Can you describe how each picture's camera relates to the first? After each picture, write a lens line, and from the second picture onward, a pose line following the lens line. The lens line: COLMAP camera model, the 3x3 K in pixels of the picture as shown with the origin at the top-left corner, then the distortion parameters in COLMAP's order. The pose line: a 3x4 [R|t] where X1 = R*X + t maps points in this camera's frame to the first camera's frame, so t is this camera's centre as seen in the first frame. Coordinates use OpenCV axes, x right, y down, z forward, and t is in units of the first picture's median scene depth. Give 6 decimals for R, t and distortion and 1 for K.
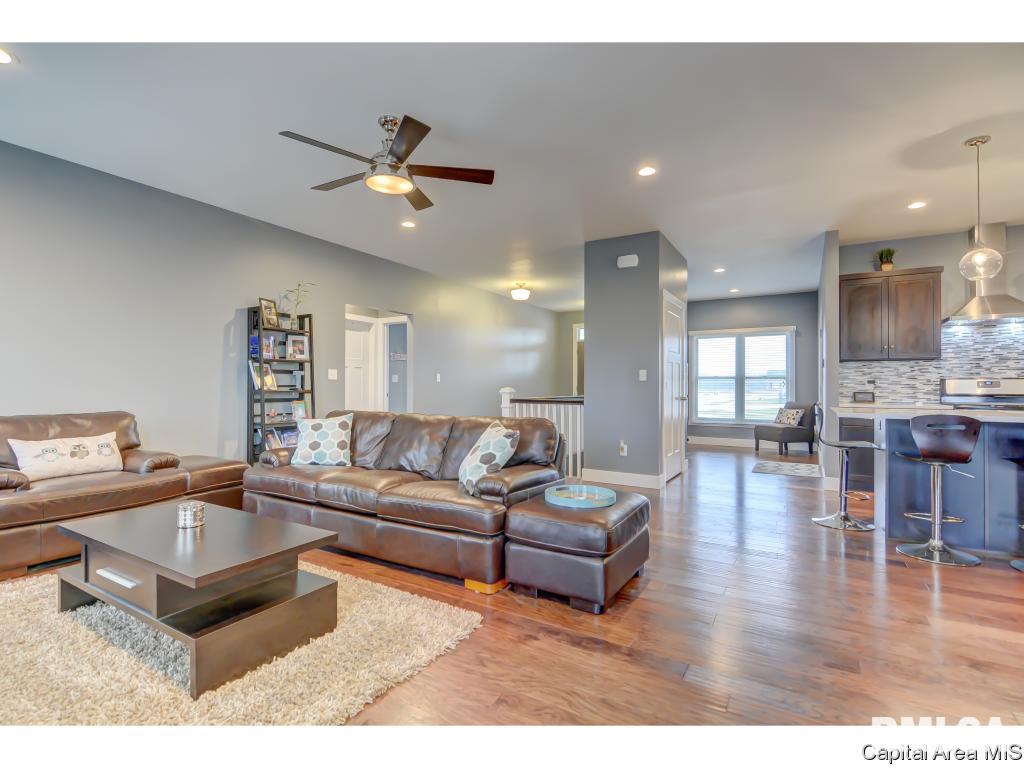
lens RADIAL K [[494.2, 0, 502.8], [0, 494.2, 383.0], [0, 0, 1]] dist [0.007170, -0.008168]
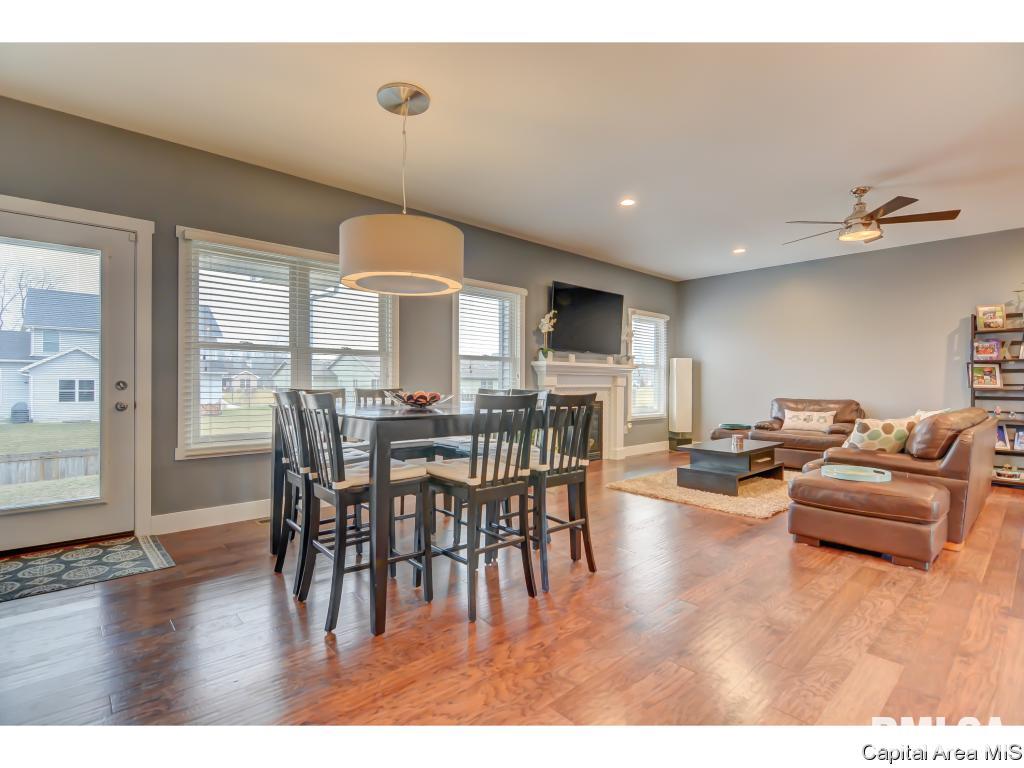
lens RADIAL K [[494.2, 0, 505.5], [0, 494.2, 383.8], [0, 0, 1]] dist [0.007170, -0.008168]
pose [[-0.284627, -0.002975, -0.958634, 0.811186], [0.000896, 0.999994, -0.003370, 0.006264], [0.958638, -0.001818, -0.284622, 0.271184]]
